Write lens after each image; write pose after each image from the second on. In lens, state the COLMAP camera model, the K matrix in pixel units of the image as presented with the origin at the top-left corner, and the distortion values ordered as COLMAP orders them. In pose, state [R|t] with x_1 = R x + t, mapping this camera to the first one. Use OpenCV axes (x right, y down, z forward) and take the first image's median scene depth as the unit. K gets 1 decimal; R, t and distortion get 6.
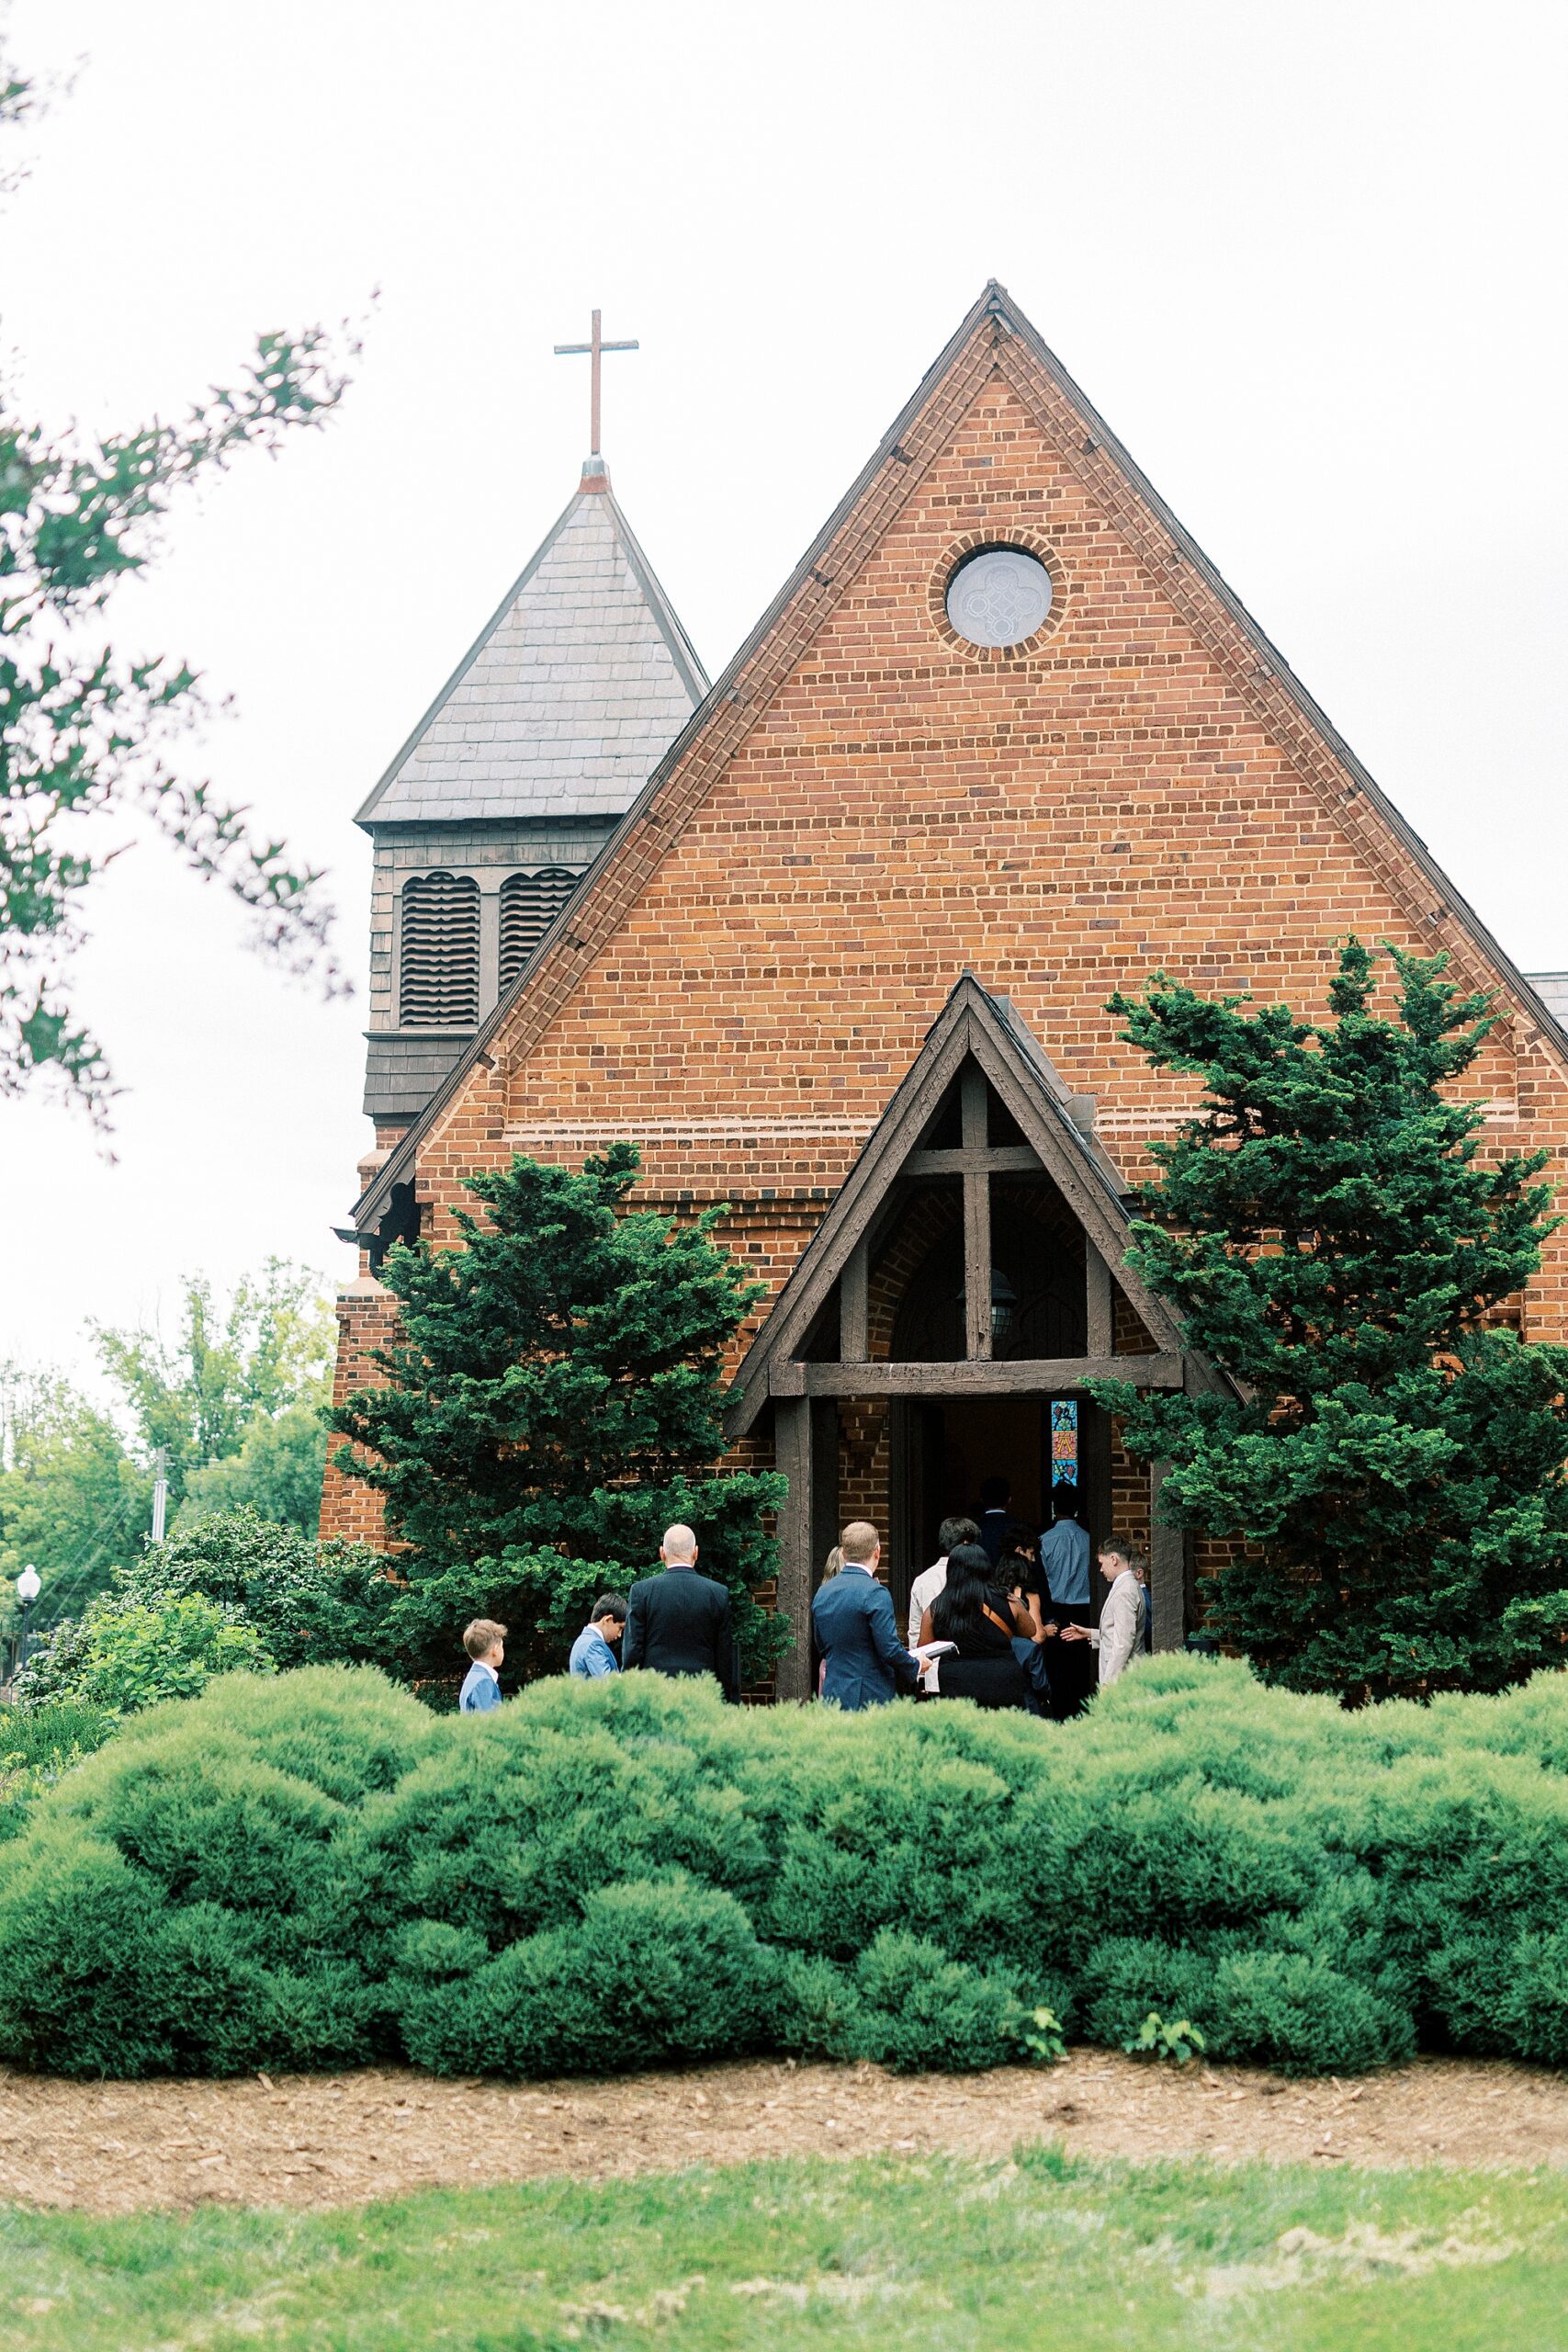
lens RADIAL K [[3266.3, 0, 784.0], [0, 3266.3, 1176.0], [0, 0, 1]] dist [-0.003388, 0.015842]
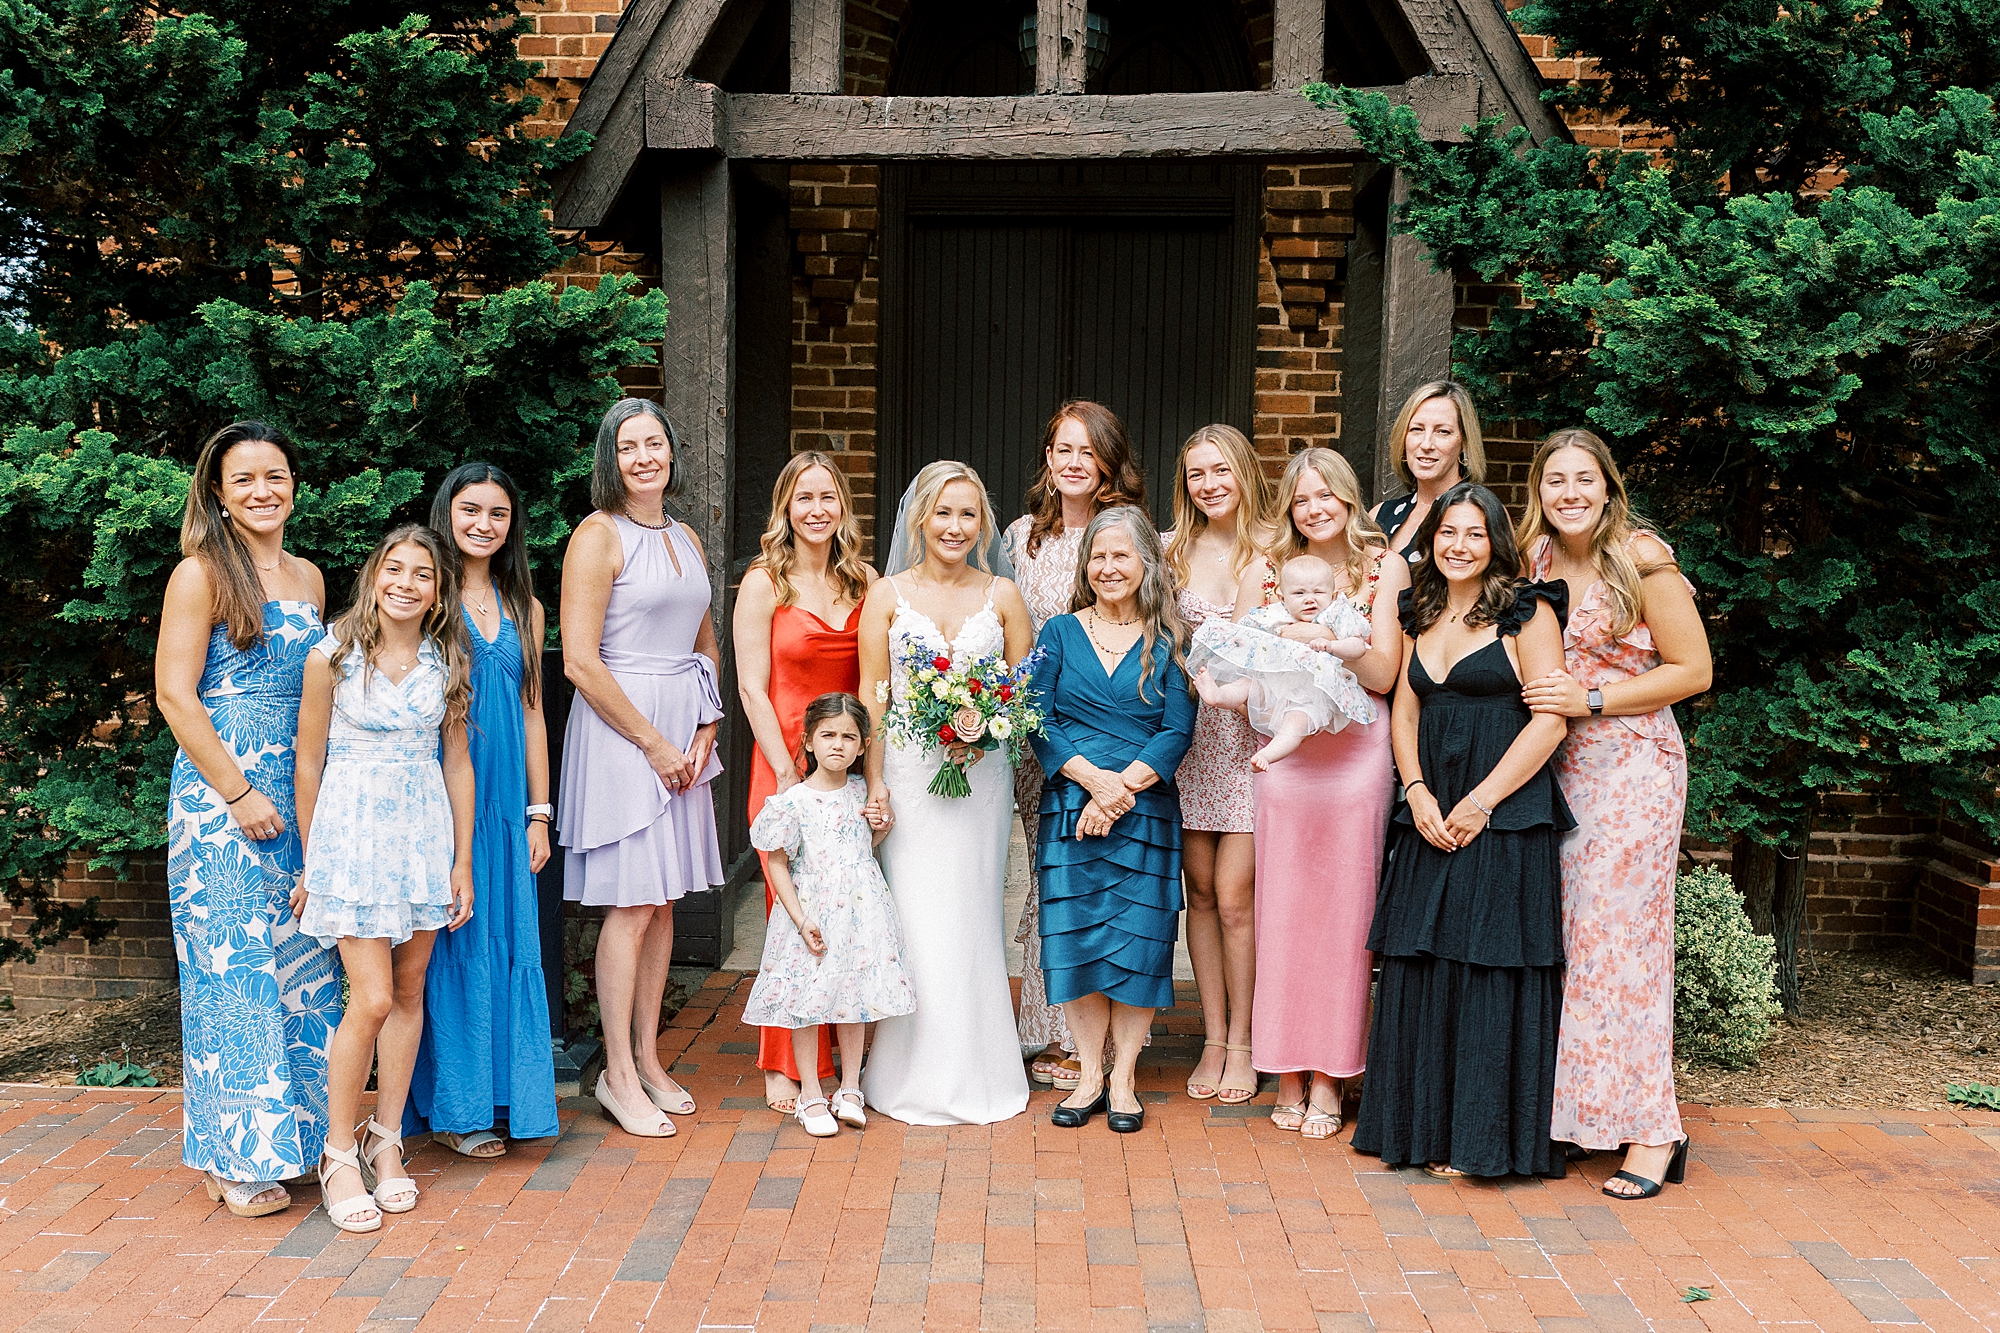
lens RADIAL K [[2071.3, 0, 997.9], [0, 2071.3, 720.6], [0, 0, 1]] dist [0.005709, 0.000035]
pose [[0.994831, 0.005707, 0.101388, 0.017487], [-0.028197, 0.974682, 0.221810, 0.080201], [-0.097555, -0.223523, 0.969804, 0.661538]]
